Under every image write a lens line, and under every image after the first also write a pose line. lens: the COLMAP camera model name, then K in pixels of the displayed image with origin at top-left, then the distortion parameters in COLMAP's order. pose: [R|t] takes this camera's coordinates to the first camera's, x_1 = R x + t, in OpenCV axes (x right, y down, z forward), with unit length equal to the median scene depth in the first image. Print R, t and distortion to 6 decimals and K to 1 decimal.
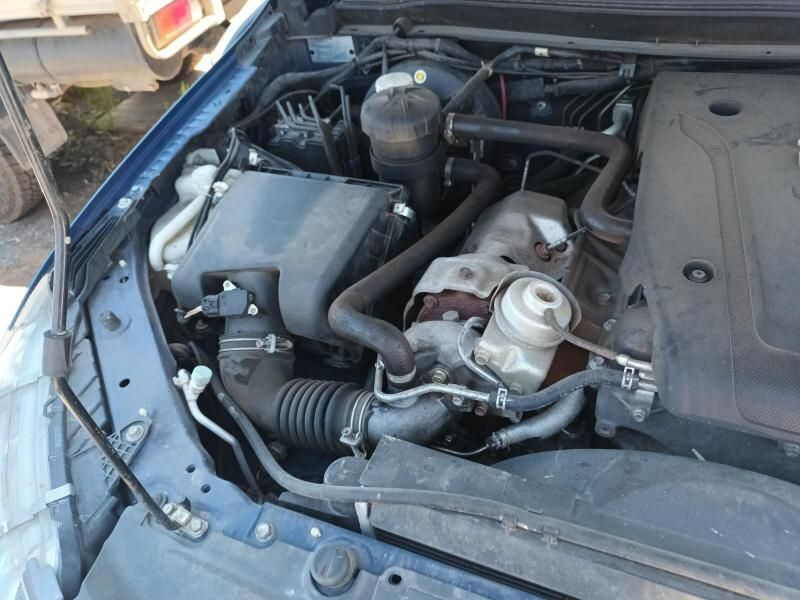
lens RADIAL K [[605.8, 0, 398.9], [0, 605.8, 300.7], [0, 0, 1]] dist [0.021959, -0.024168]
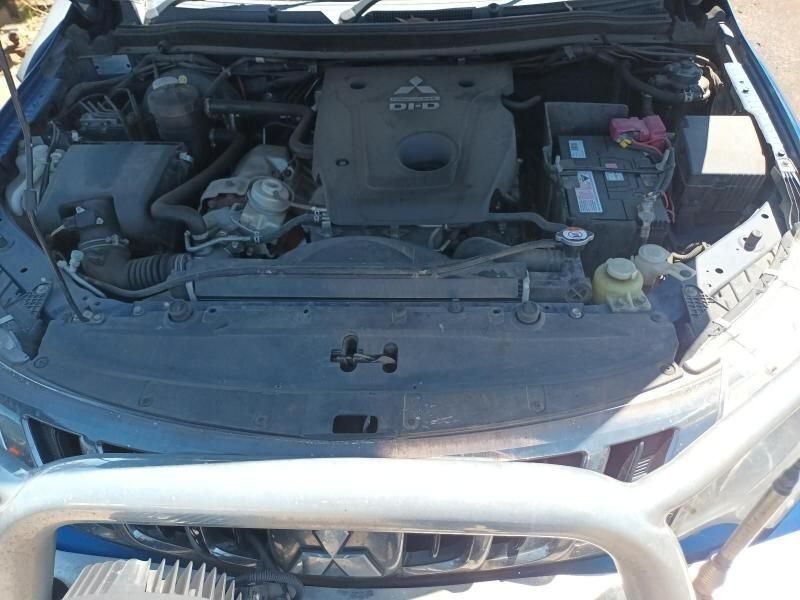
lens RADIAL K [[605.8, 0, 398.9], [0, 605.8, 300.7], [0, 0, 1]] dist [0.021959, -0.024168]
pose [[0.935268, -0.163800, 0.313756, -0.031052], [0.171054, 0.985252, 0.004473, 0.298061], [-0.309861, 0.049486, 0.949493, -0.661681]]
